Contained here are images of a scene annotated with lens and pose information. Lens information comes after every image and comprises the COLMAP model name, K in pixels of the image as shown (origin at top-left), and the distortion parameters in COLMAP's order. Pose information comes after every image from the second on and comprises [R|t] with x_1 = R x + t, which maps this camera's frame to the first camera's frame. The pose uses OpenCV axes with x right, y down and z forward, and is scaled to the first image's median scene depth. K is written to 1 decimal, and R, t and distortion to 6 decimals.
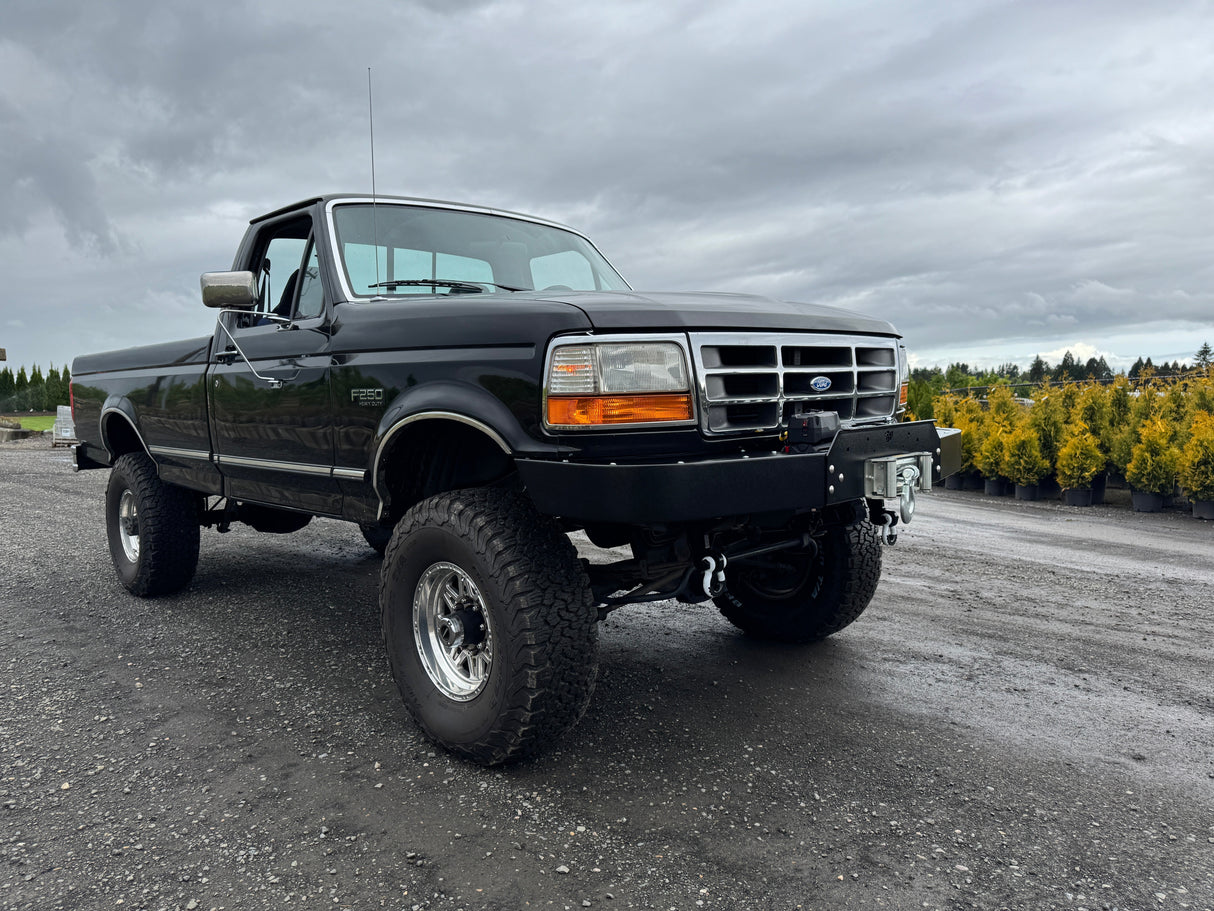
lens RADIAL K [[893.2, 0, 607.0], [0, 893.2, 455.5], [0, 0, 1]] dist [0.005673, -0.003572]
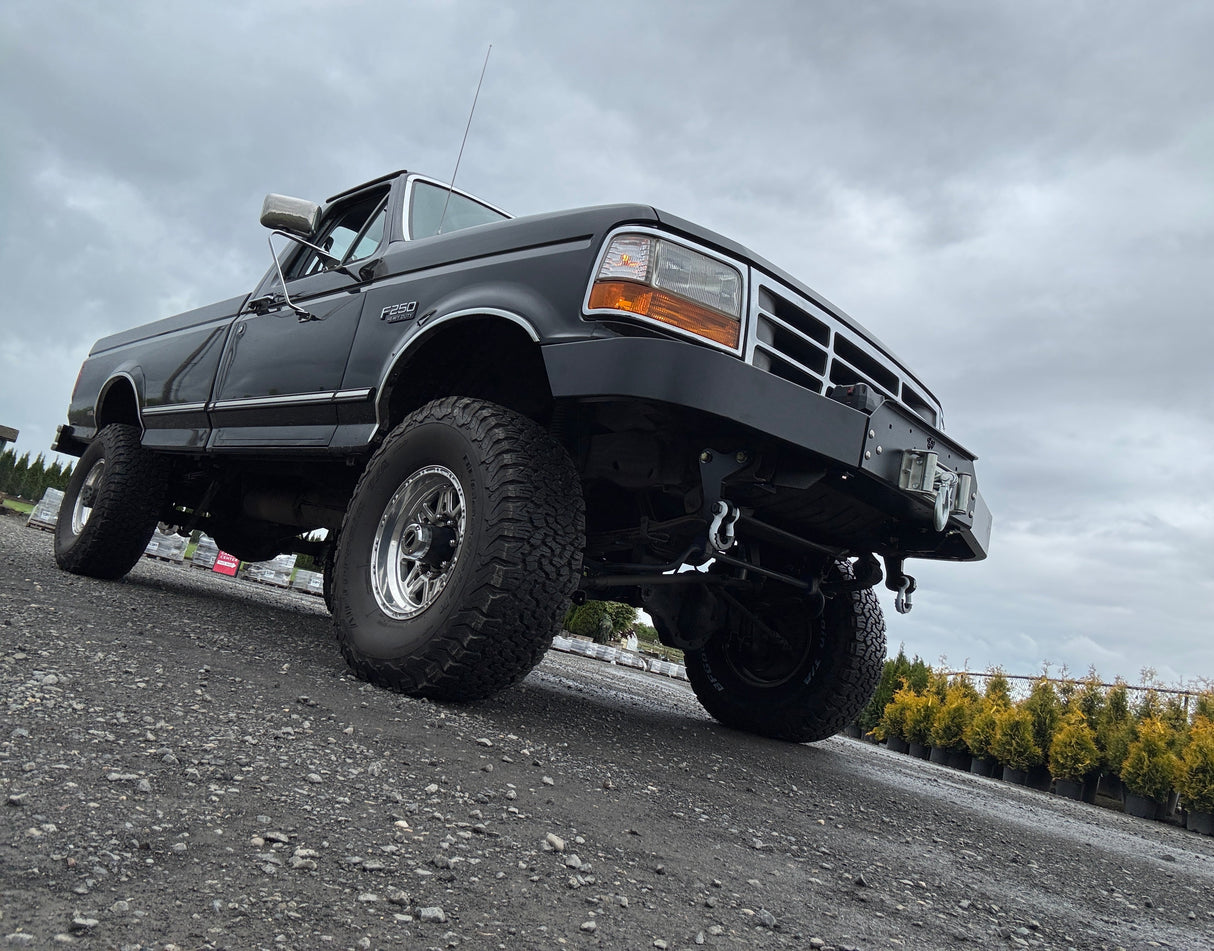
lens RADIAL K [[892.4, 0, 634.6], [0, 892.4, 462.9], [0, 0, 1]] dist [0.036751, -0.057807]
pose [[0.972336, 0.233580, -0.001777, 0.016421], [-0.225630, 0.937219, -0.265918, 0.275066], [-0.060448, 0.258962, 0.963994, 0.102487]]
